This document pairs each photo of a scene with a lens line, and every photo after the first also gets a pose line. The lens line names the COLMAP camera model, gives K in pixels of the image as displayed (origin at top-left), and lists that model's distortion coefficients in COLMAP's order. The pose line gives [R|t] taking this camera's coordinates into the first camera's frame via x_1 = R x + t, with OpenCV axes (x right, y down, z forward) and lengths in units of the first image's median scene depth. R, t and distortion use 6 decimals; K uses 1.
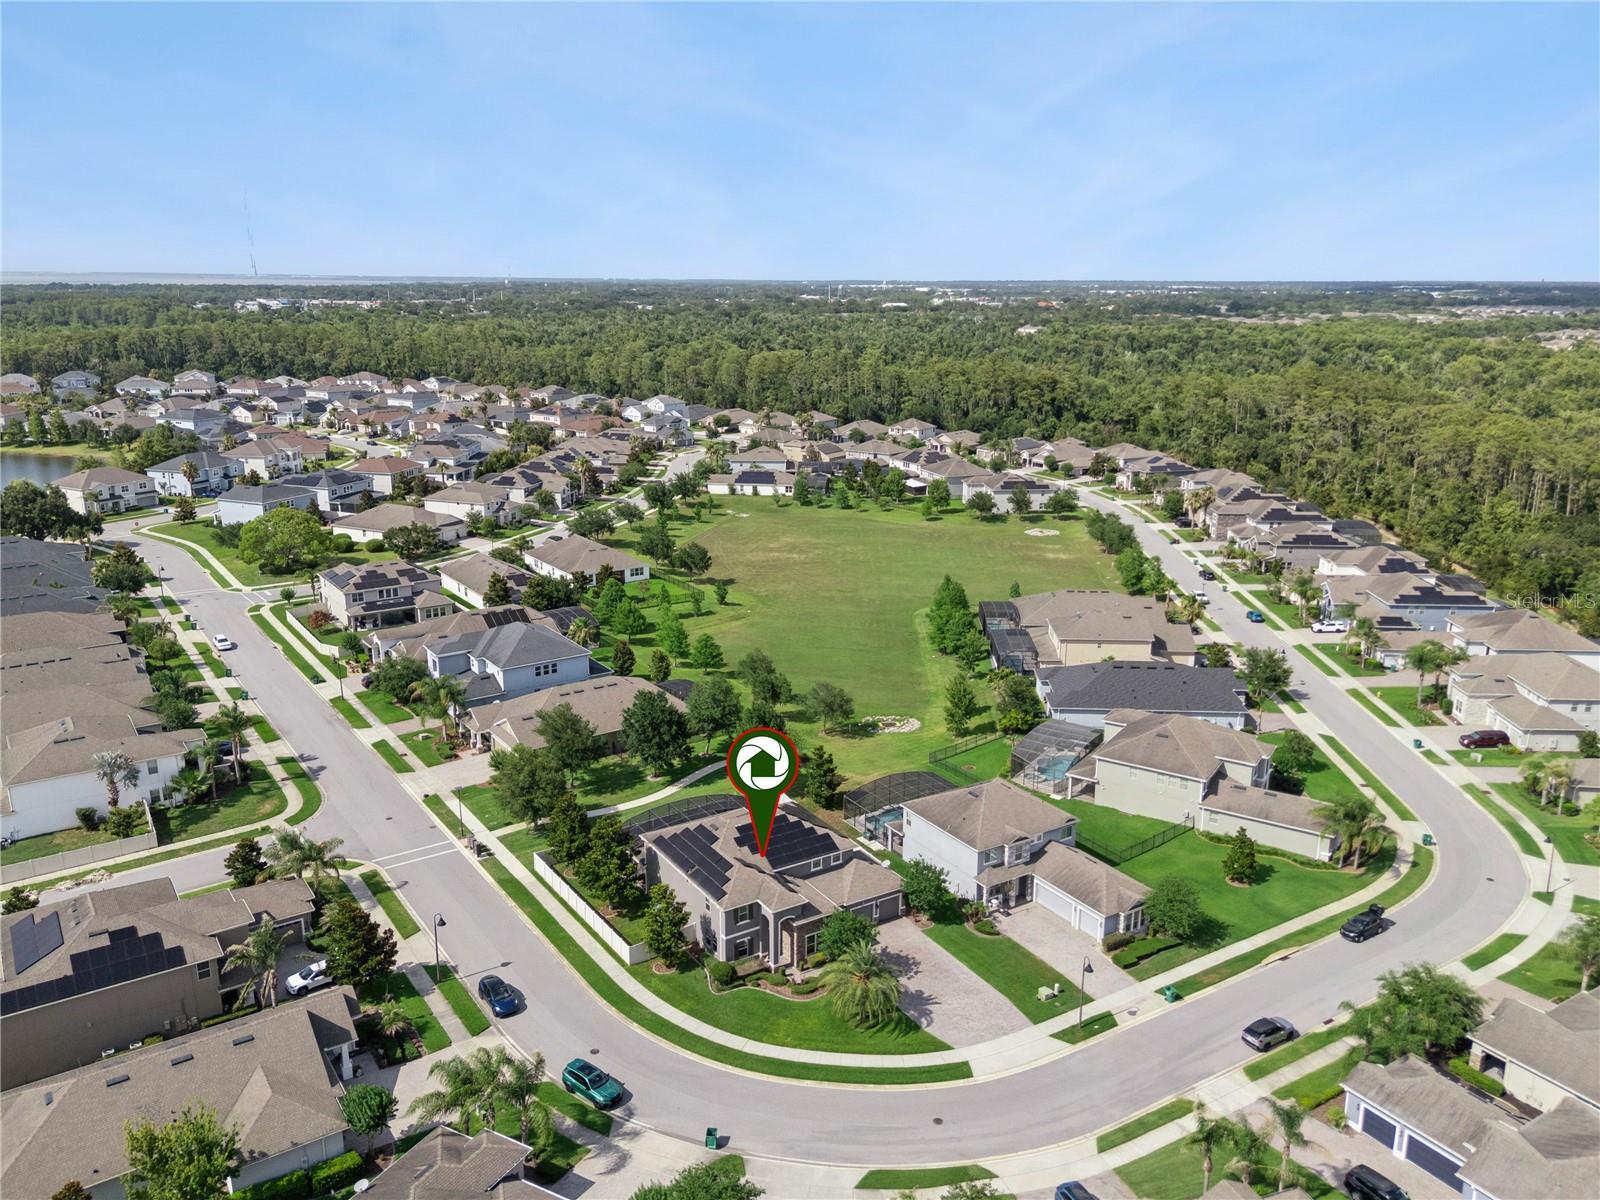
lens RADIAL K [[1167.1, 0, 798.1], [0, 1167.1, 601.7], [0, 0, 1]] dist [0.022567, -0.006693]
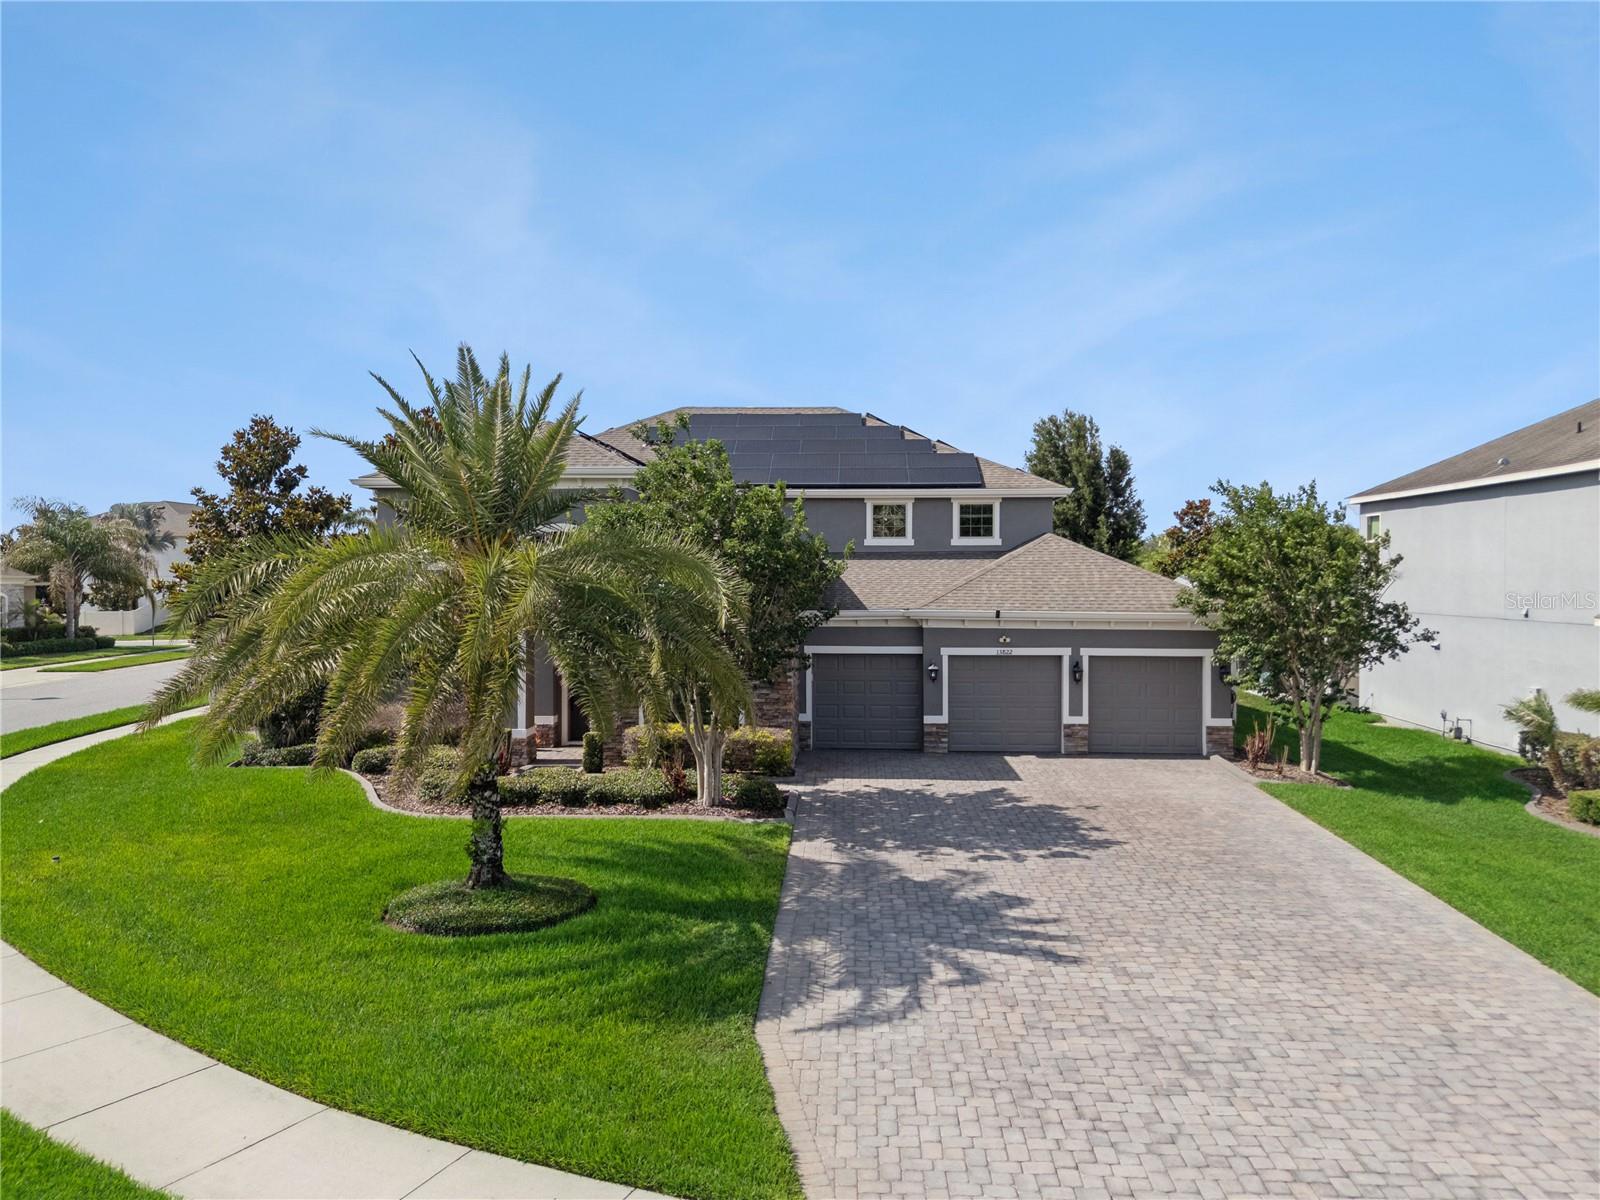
lens RADIAL K [[1167.1, 0, 807.1], [0, 1167.1, 599.6], [0, 0, 1]] dist [0.022567, -0.006693]
pose [[0.836307, 0.023288, -0.547766, 0.118316], [-0.149305, 0.971011, -0.186670, 0.232923], [0.527540, 0.237898, 0.815540, 0.604563]]
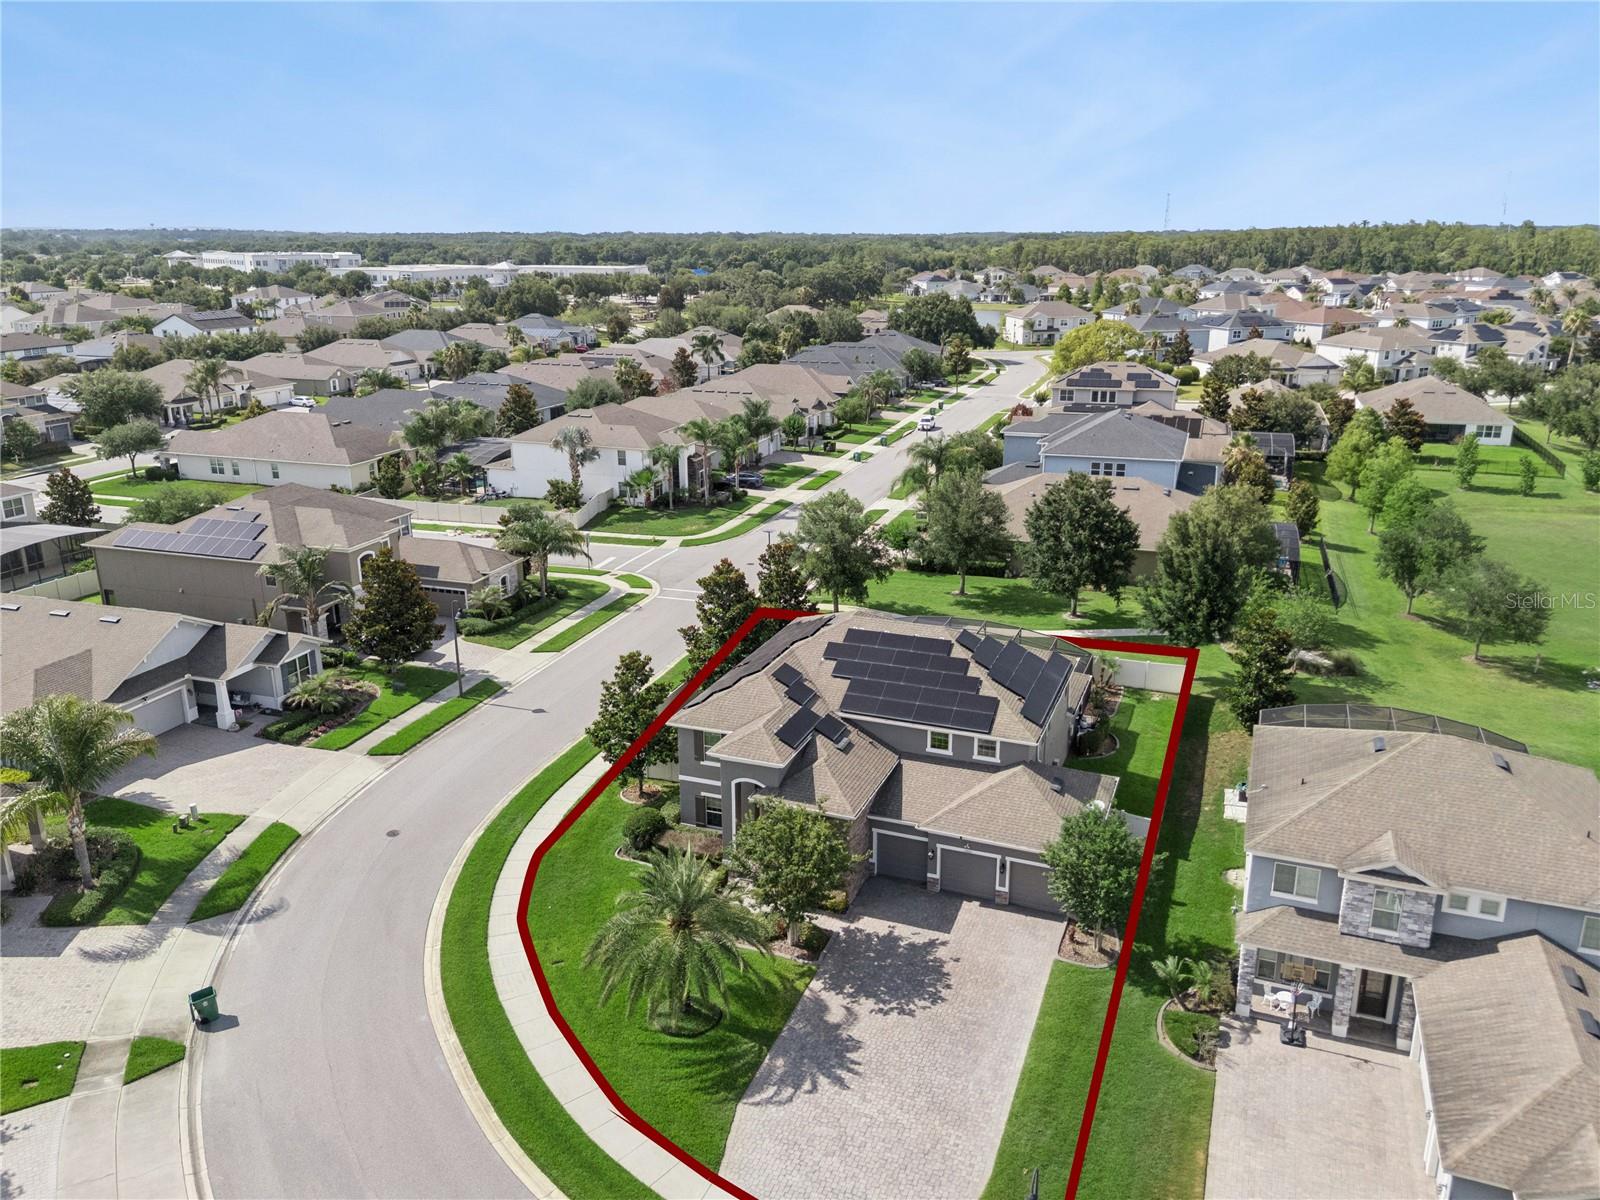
lens RADIAL K [[1167.1, 0, 796.9], [0, 1167.1, 593.8], [0, 0, 1]] dist [0.022567, -0.006693]
pose [[0.603950, 0.231723, -0.762593, 0.271425], [-0.194730, 0.970707, 0.140741, 0.081970], [0.772868, 0.063500, 0.631382, 0.496716]]
